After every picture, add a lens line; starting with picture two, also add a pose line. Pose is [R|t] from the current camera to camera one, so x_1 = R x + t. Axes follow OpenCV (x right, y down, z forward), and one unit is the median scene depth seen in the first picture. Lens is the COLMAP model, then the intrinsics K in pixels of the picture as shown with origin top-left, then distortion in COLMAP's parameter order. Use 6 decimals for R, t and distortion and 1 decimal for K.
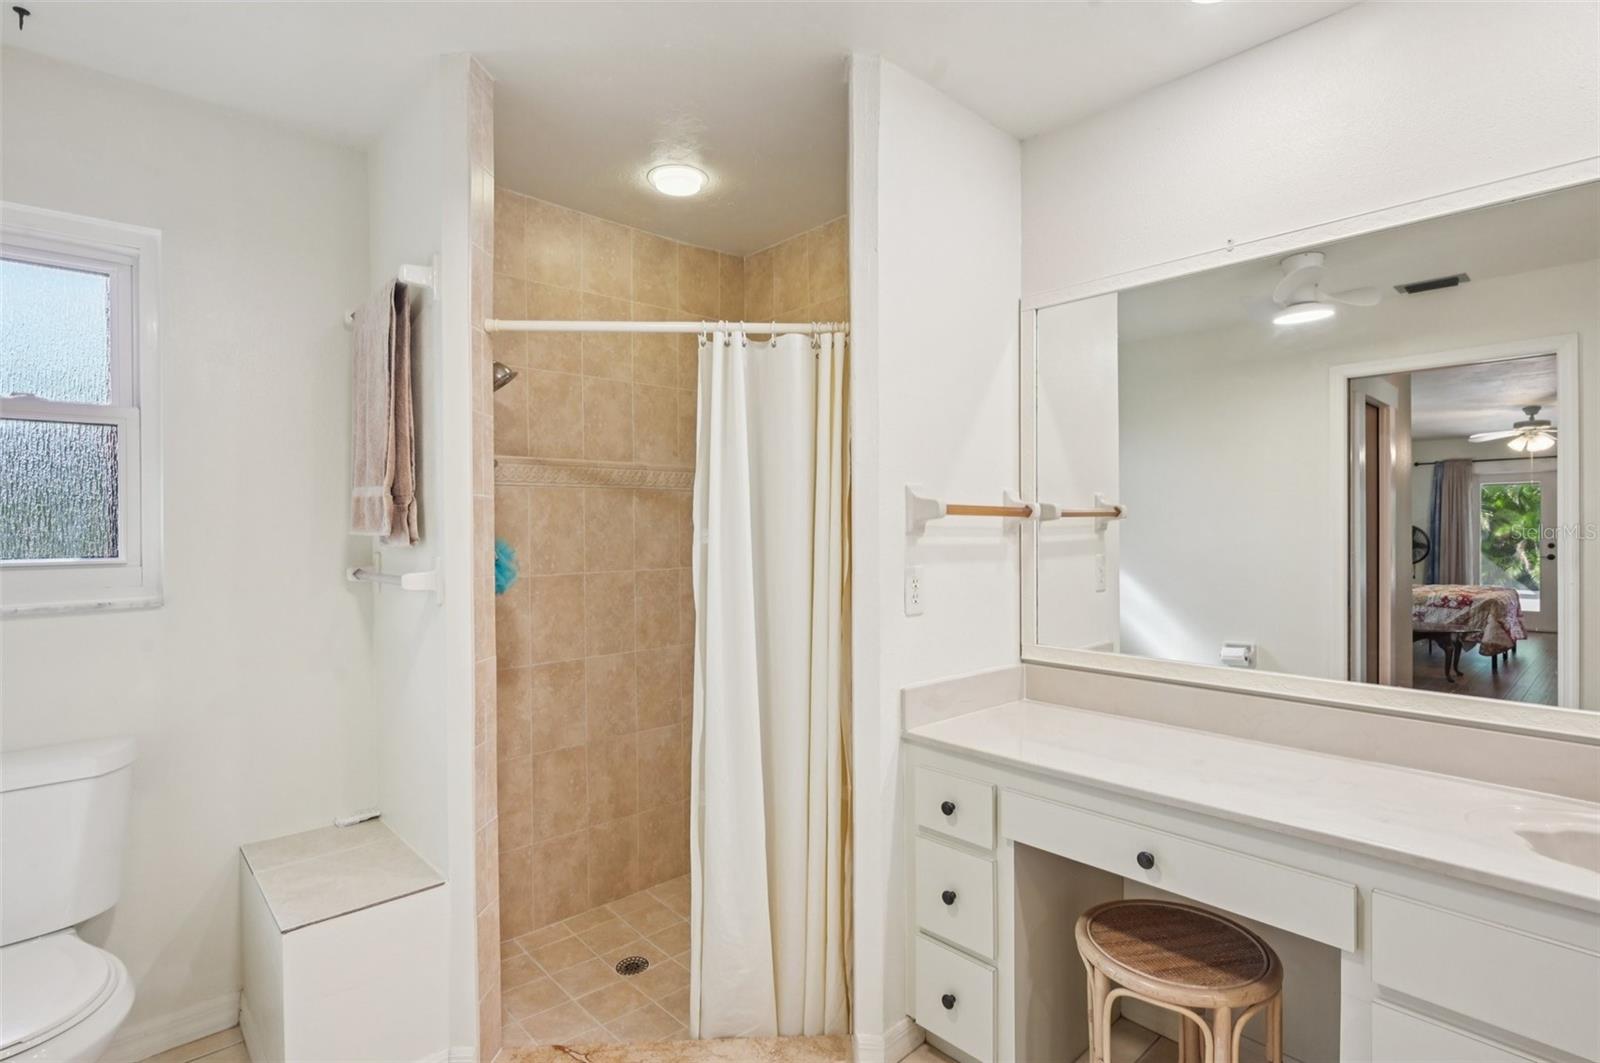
lens RADIAL K [[790.0, 0, 798.5], [0, 790.0, 526.2], [0, 0, 1]] dist [-0.000443, -0.000247]
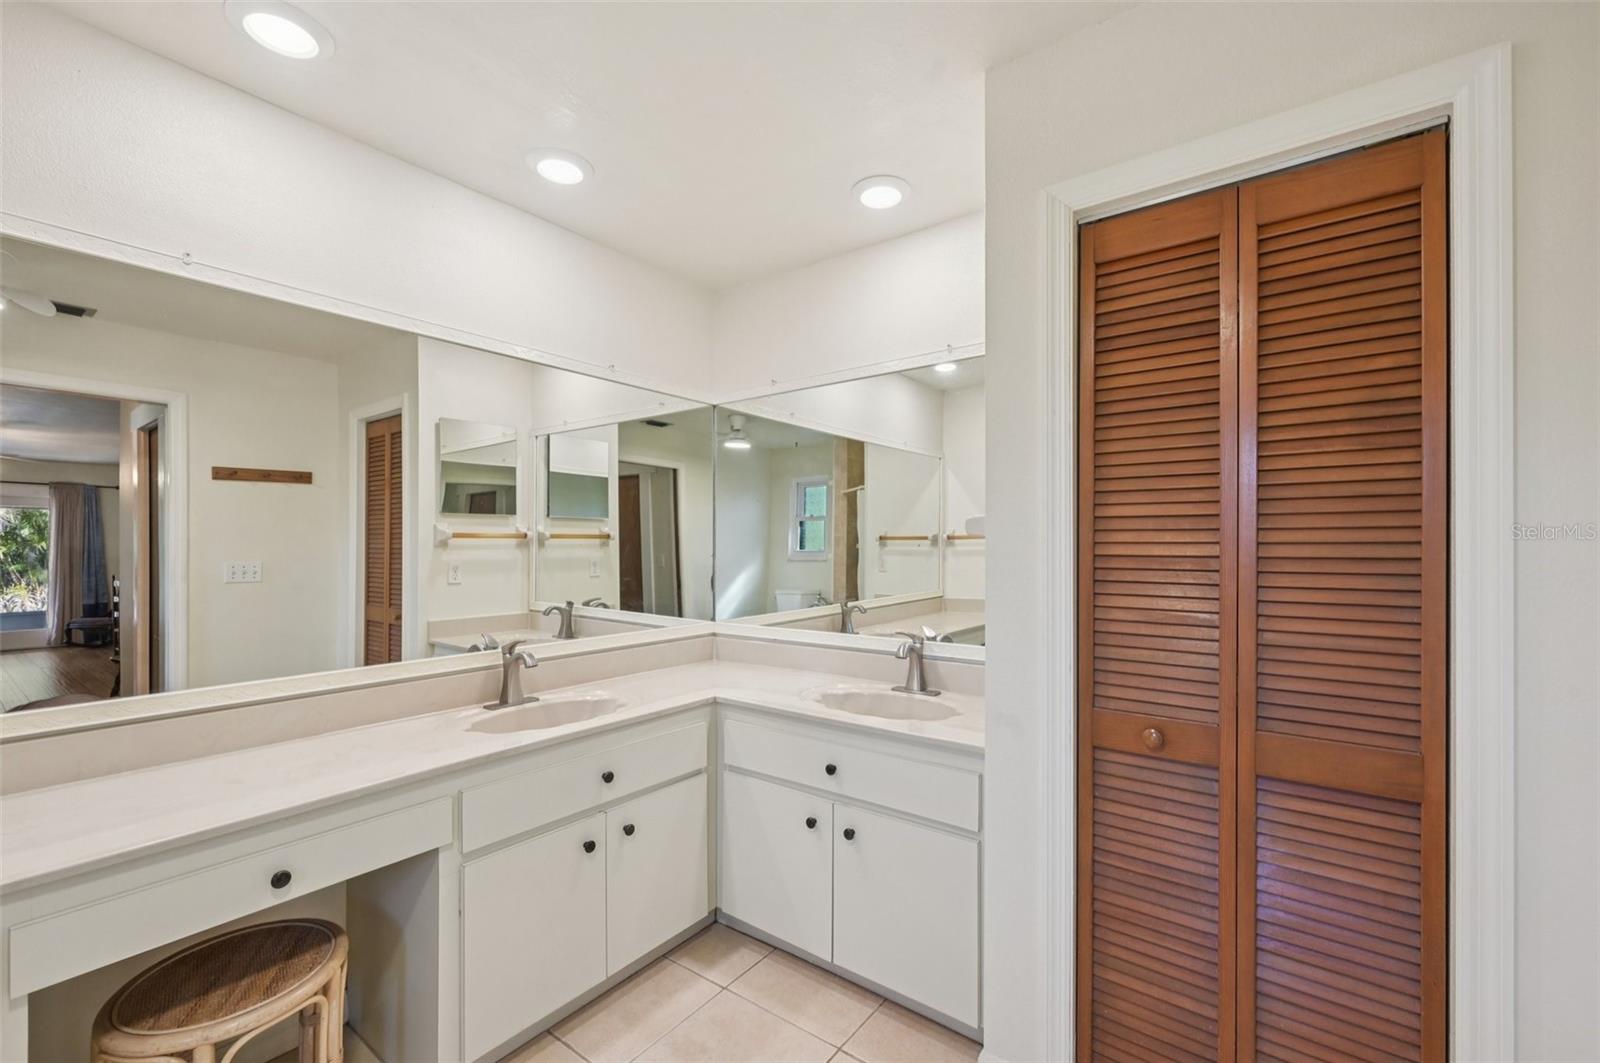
lens RADIAL K [[668.4, 0, 798.0], [0, 668.4, 537.7], [0, 0, 1]] dist [-0.001064, -0.000175]
pose [[-0.179097, 0.002891, 0.983827, -0.492680], [0.005290, 0.999984, -0.001976, -0.004612], [-0.983817, 0.004851, -0.179109, 0.489996]]
